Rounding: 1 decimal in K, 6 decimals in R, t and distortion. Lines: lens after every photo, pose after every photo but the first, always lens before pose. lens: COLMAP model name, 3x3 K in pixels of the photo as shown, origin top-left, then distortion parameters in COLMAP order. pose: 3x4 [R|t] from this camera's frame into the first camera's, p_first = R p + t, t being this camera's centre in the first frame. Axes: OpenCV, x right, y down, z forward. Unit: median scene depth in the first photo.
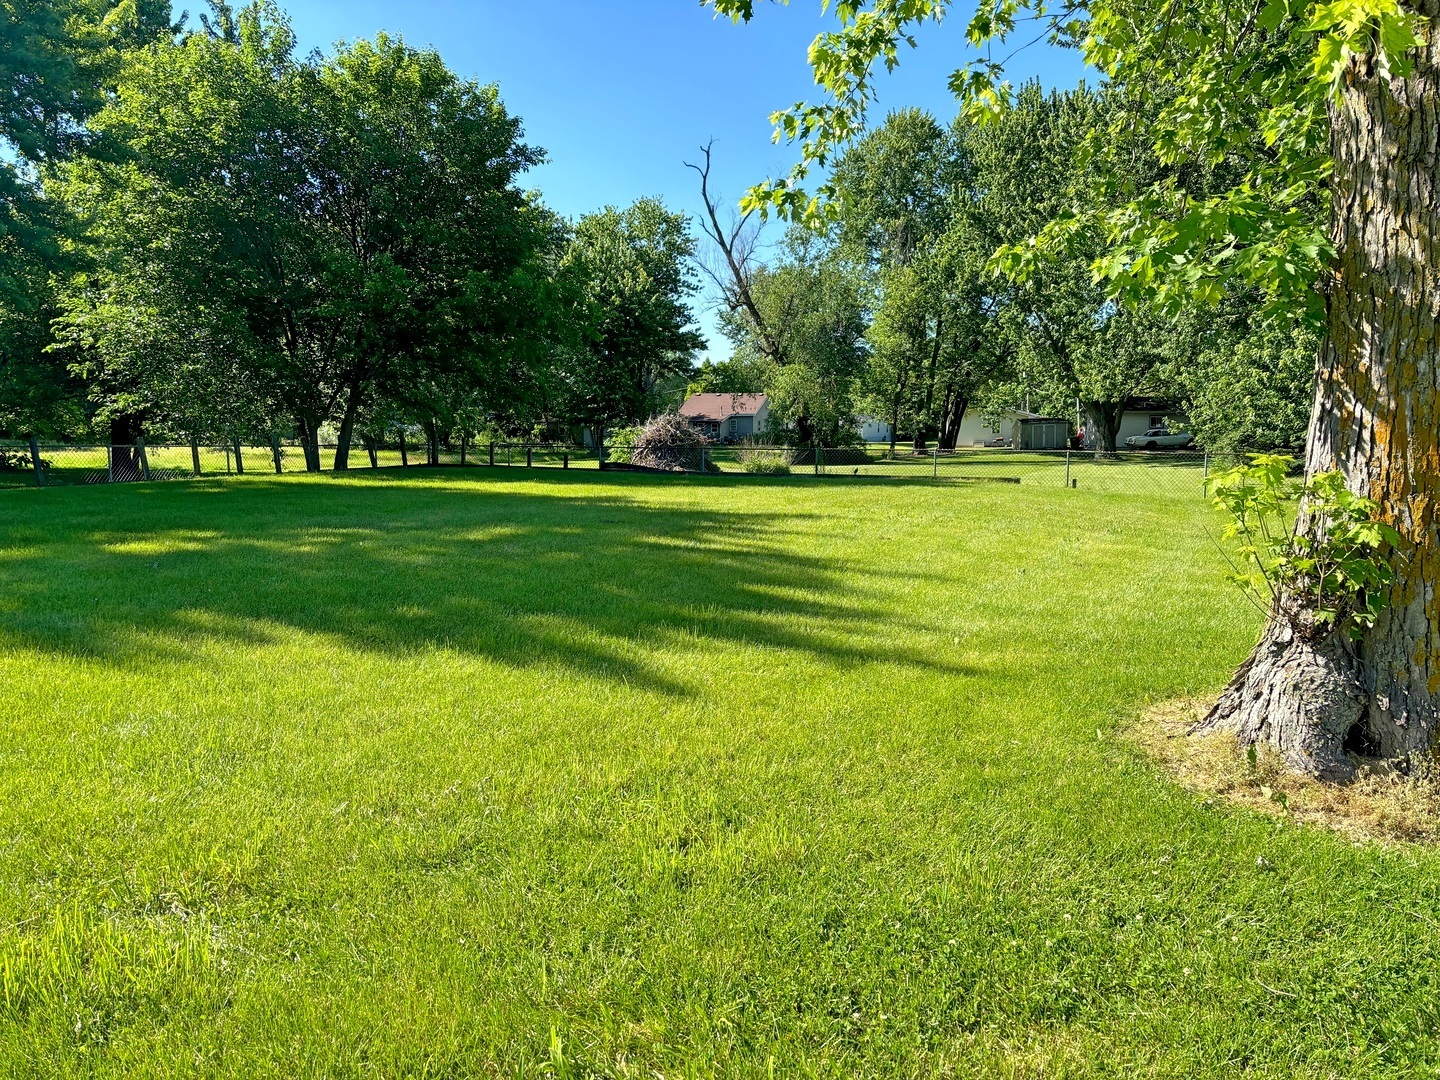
lens RADIAL K [[1117.8, 0, 720.0], [0, 1117.8, 540.0], [0, 0, 1]] dist [0.085262, -0.095426]
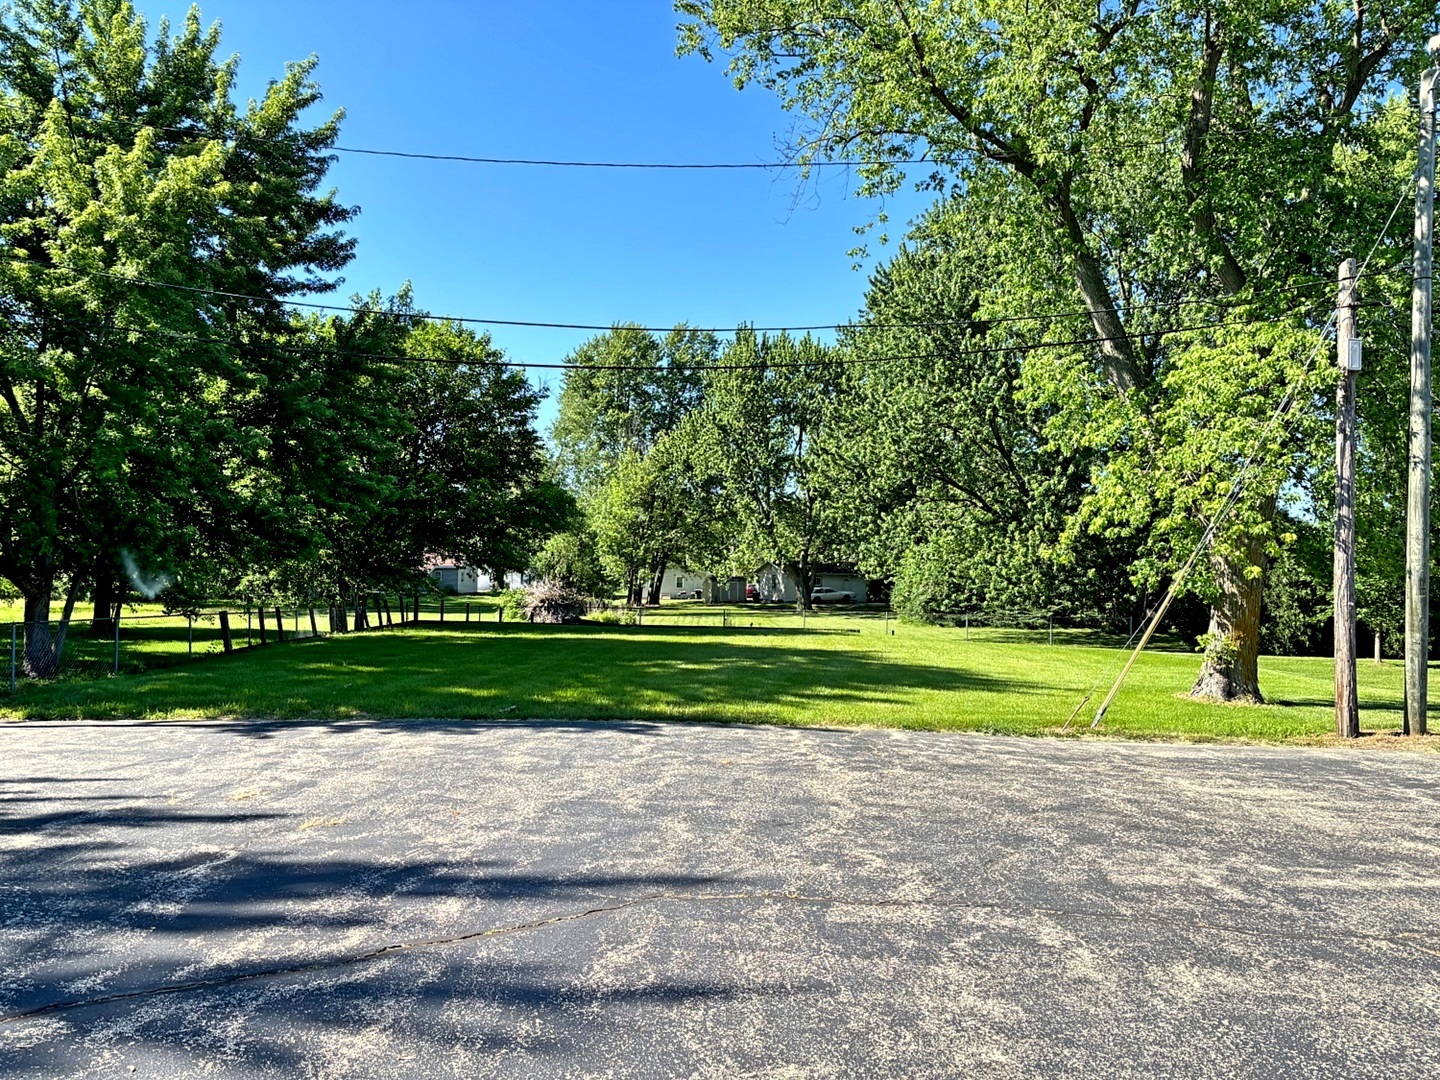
lens RADIAL K [[1117.8, 0, 720.0], [0, 1117.8, 540.0], [0, 0, 1]] dist [0.085262, -0.095426]
pose [[0.940612, 0.021056, 0.338830, -0.377547], [0.023234, 0.991742, -0.126128, 0.011454], [-0.338688, 0.126510, 0.932355, -0.340936]]
